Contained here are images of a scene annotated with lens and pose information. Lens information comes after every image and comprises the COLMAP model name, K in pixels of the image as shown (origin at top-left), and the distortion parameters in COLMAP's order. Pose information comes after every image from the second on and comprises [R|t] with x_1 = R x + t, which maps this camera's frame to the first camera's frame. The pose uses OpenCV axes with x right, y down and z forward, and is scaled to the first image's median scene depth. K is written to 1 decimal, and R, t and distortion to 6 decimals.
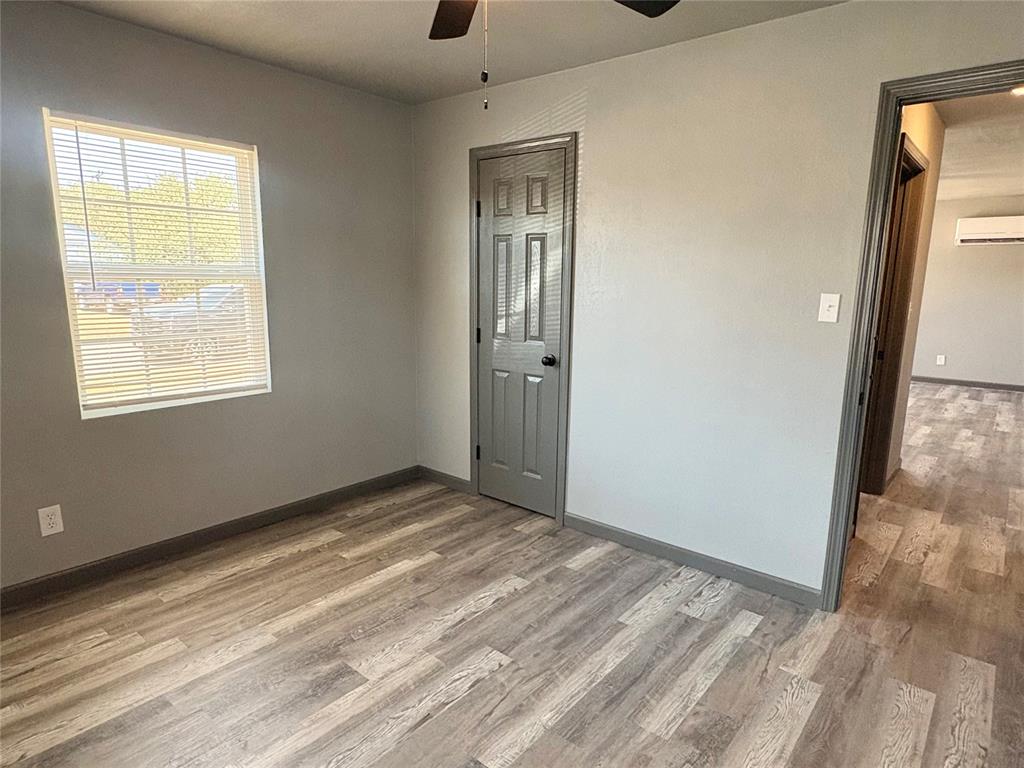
lens RADIAL K [[599.3, 0, 509.8], [0, 599.3, 387.5], [0, 0, 1]] dist [0.002013, -0.000357]
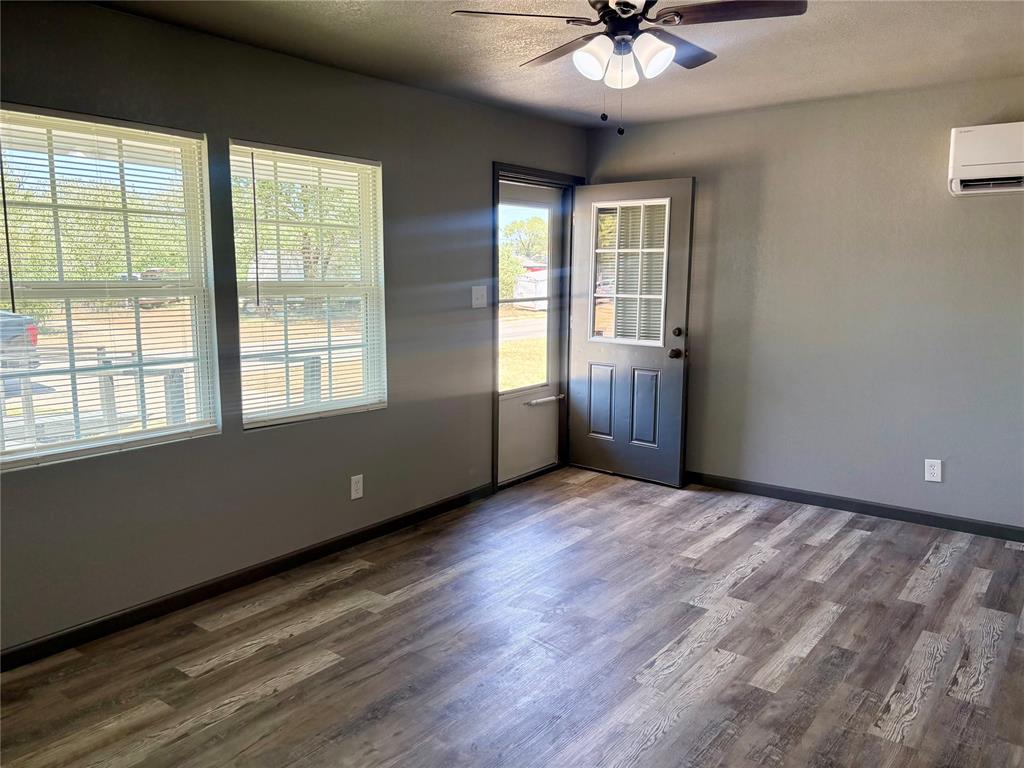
lens RADIAL K [[782.4, 0, 487.5], [0, 782.4, 391.6], [0, 0, 1]] dist [0.024655, -0.007848]
pose [[0.999436, -0.023765, 0.023736, 0.716506], [0.024421, 0.999317, -0.027737, -0.167966], [-0.023060, 0.028301, 0.999333, 0.824372]]
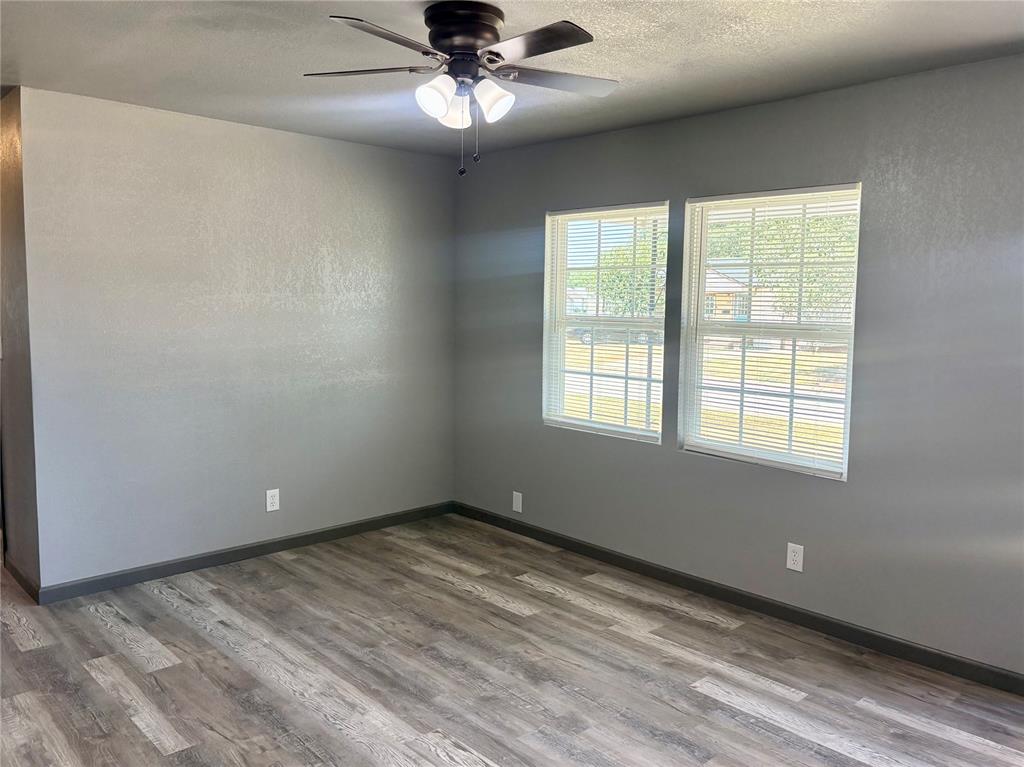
lens RADIAL K [[782.4, 0, 512.2], [0, 782.4, 385.7], [0, 0, 1]] dist [0.024655, -0.007848]
pose [[-0.103980, 0.087049, -0.990763, 1.420537], [-0.197929, 0.974426, 0.106386, -0.289695], [0.974686, 0.207163, -0.084091, 1.516693]]
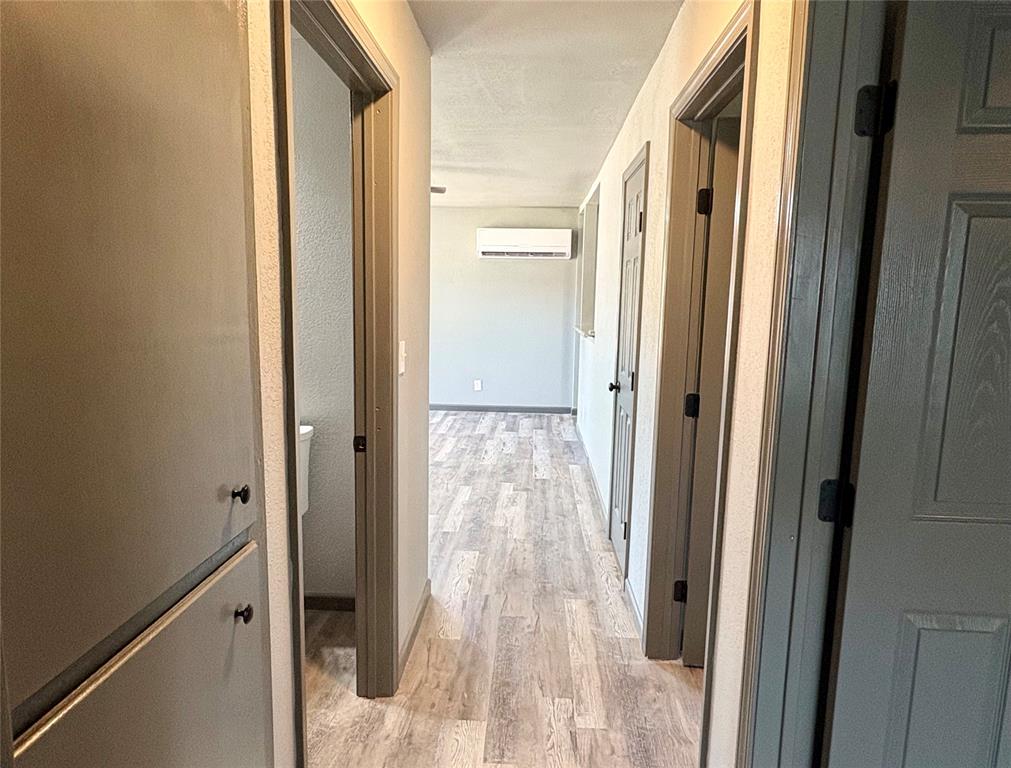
lens RADIAL K [[632.2, 0, 503.3], [0, 632.2, 387.0], [0, 0, 1]] dist [-0.001298, -0.000103]
pose [[0.793789, -0.081304, 0.602735, 0.326918], [0.098994, 0.995081, 0.003855, -0.077868], [-0.600083, 0.056607, 0.797932, 0.407747]]
